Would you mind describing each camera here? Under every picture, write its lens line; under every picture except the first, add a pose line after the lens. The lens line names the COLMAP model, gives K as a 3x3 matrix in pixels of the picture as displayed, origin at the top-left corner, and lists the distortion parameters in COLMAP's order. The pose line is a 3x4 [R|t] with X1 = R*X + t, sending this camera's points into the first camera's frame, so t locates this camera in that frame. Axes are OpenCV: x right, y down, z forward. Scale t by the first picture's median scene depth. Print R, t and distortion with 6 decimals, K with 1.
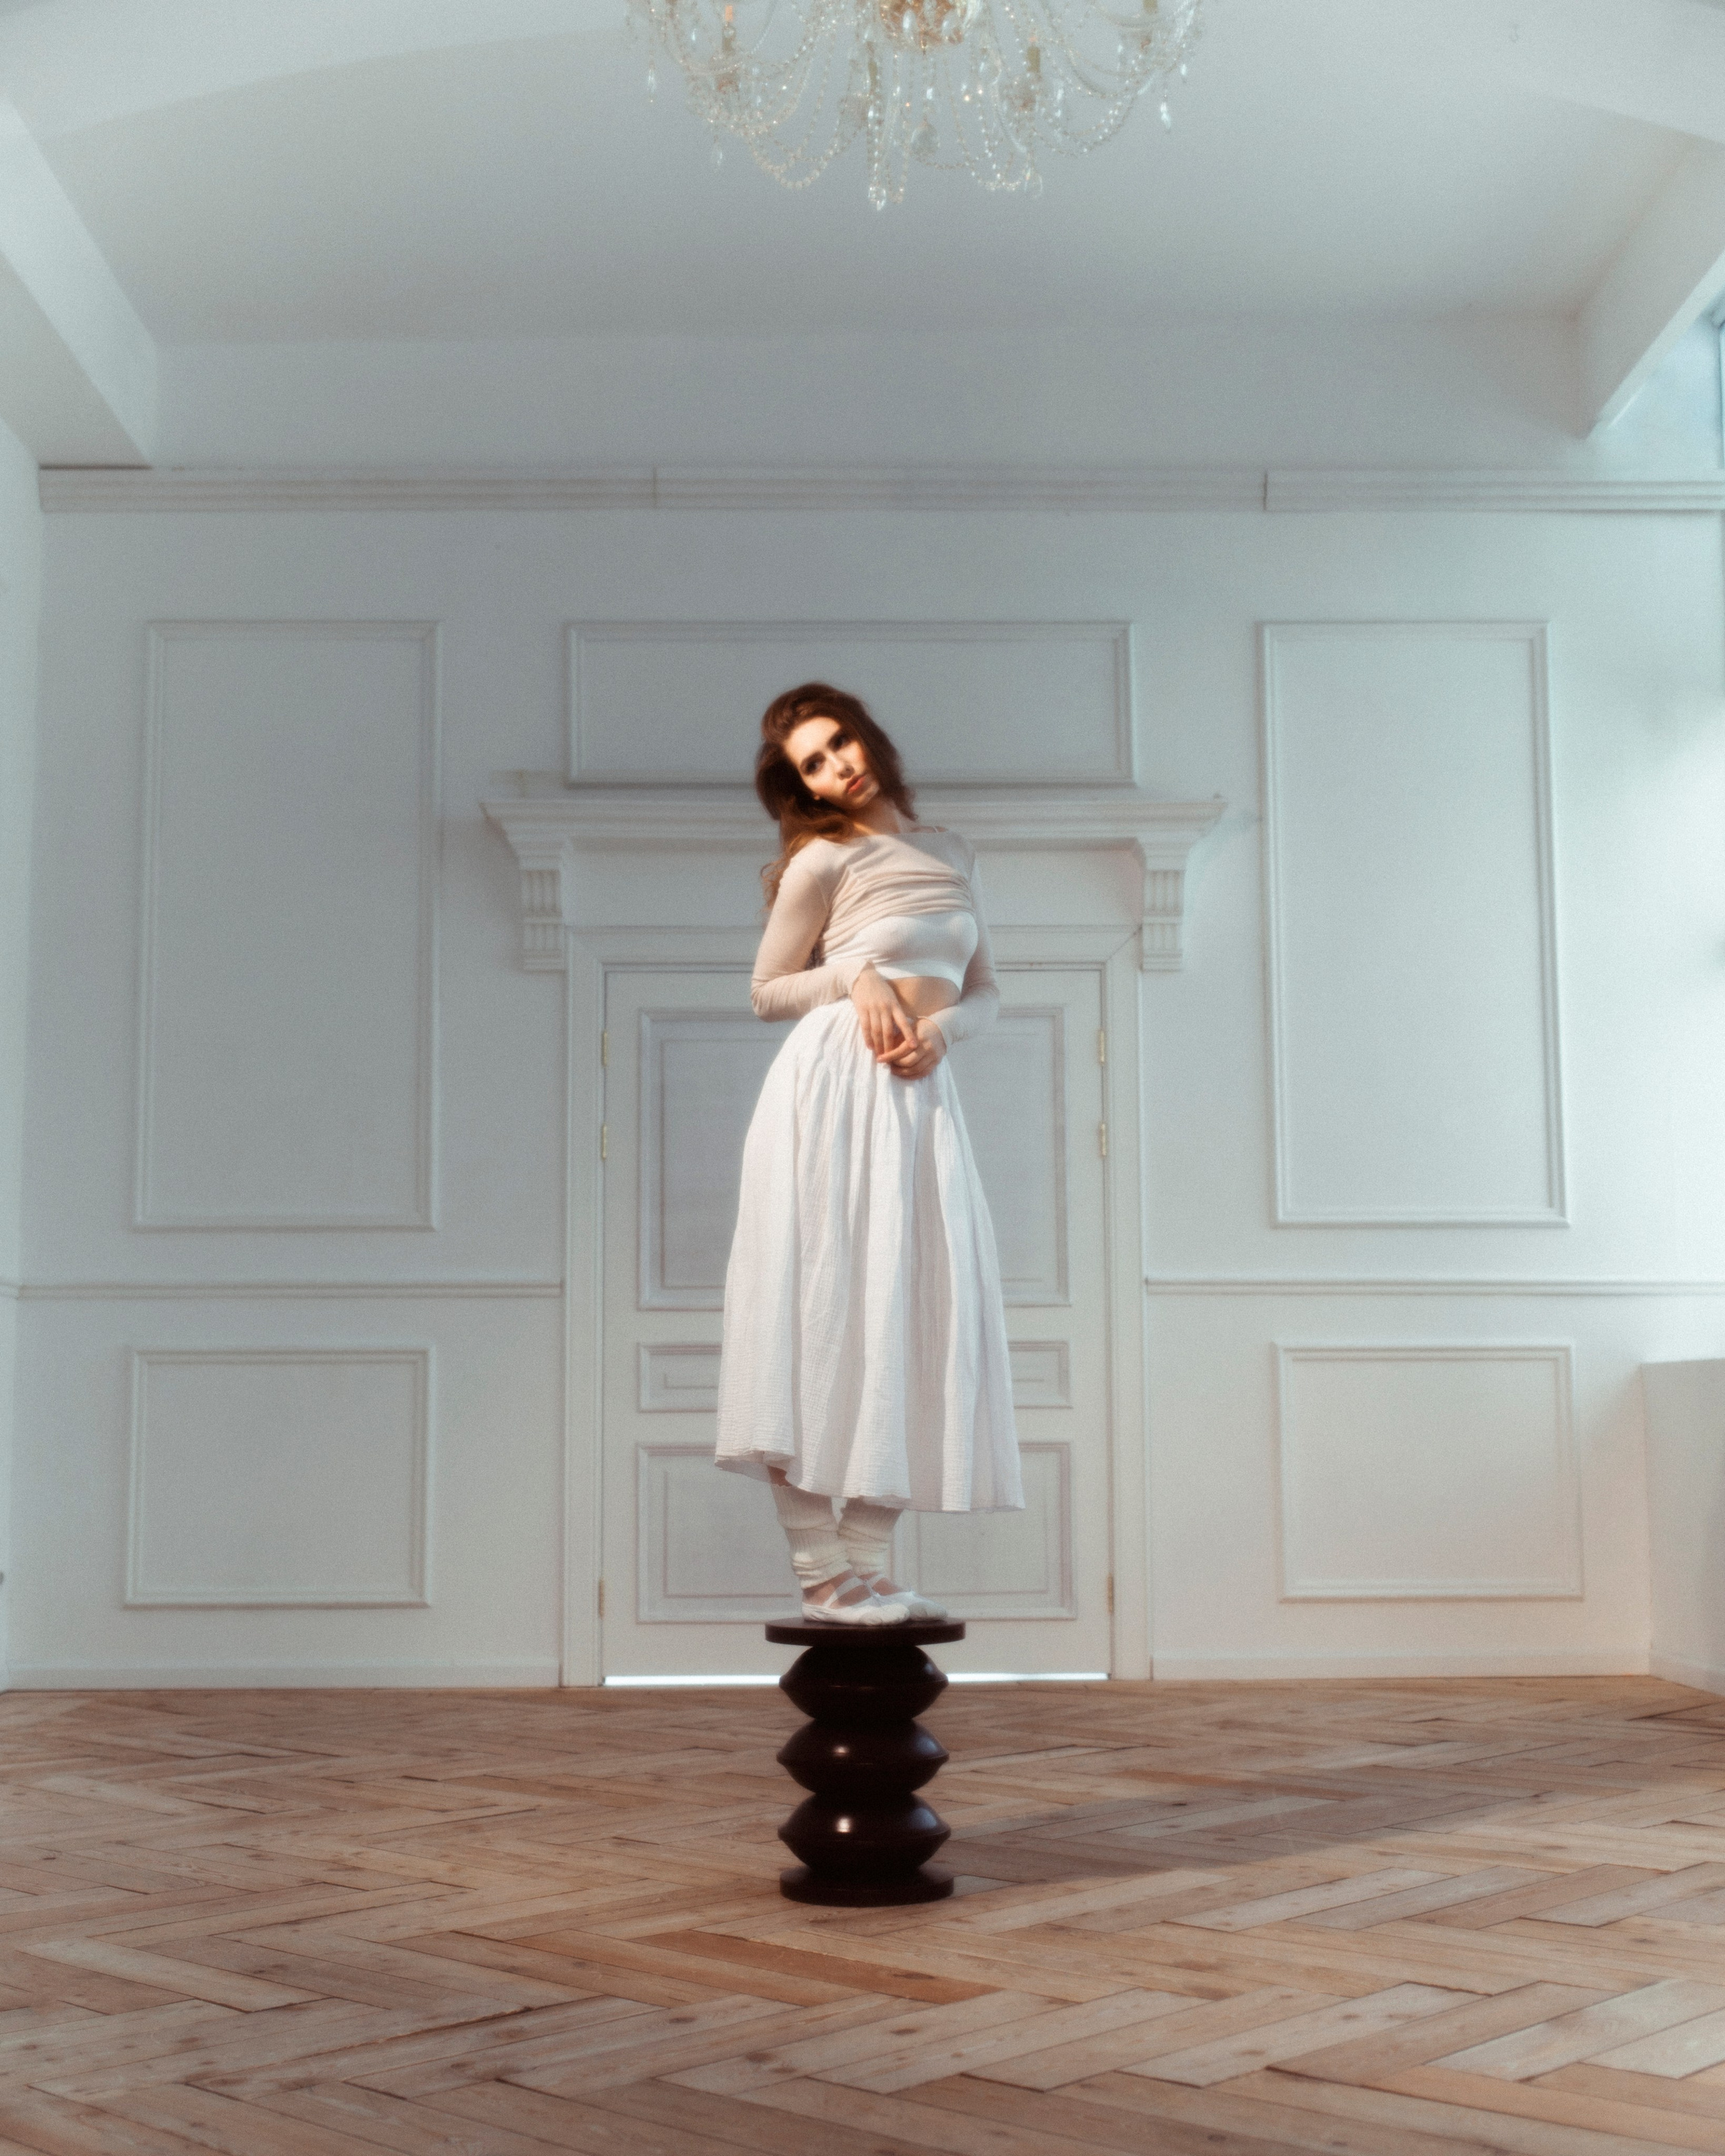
lens RADIAL K [[2633.5, 0, 858.8], [0, 2633.5, 1086.9], [0, 0, 1]] dist [-0.091635, 0.047535]
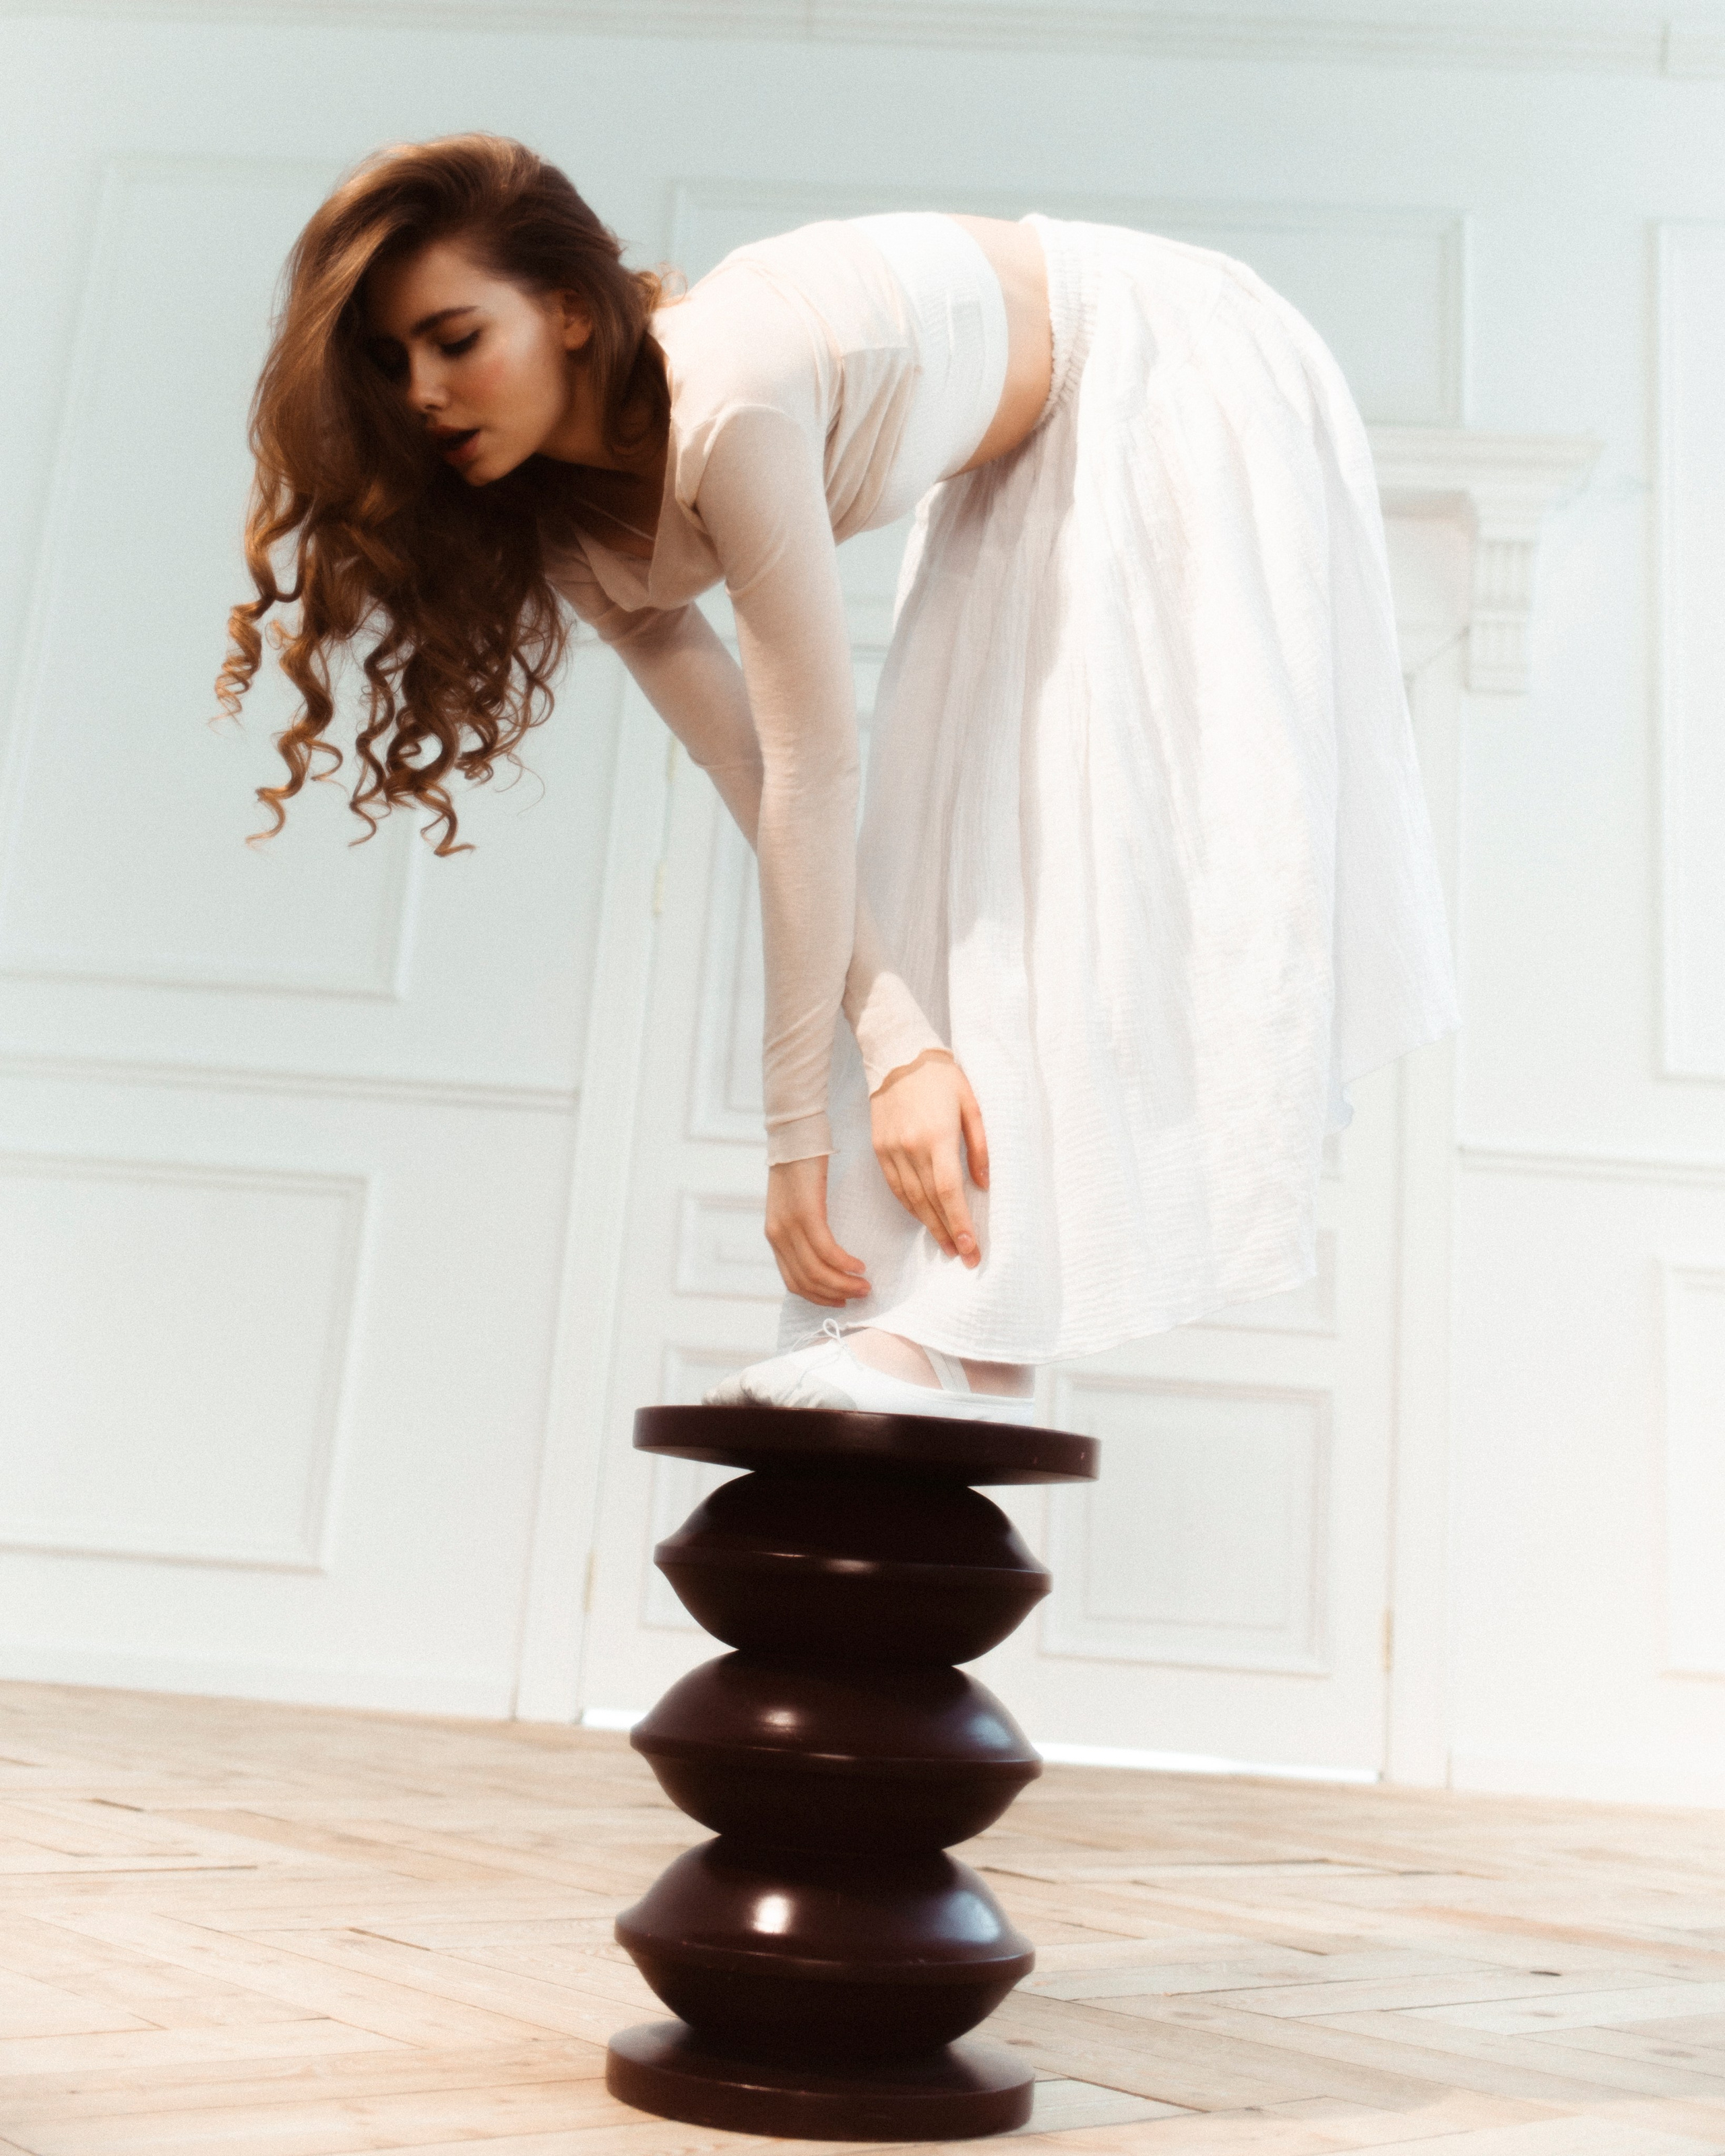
lens RADIAL K [[2230.8, 0, 976.6], [0, 2230.8, 975.4], [0, 0, 1]] dist [-0.015276, -0.037770]
pose [[0.995234, 0.055379, -0.080267, 0.032279], [-0.068523, 0.982787, -0.171562, 0.136731], [0.069385, 0.176245, 0.981898, 0.446284]]
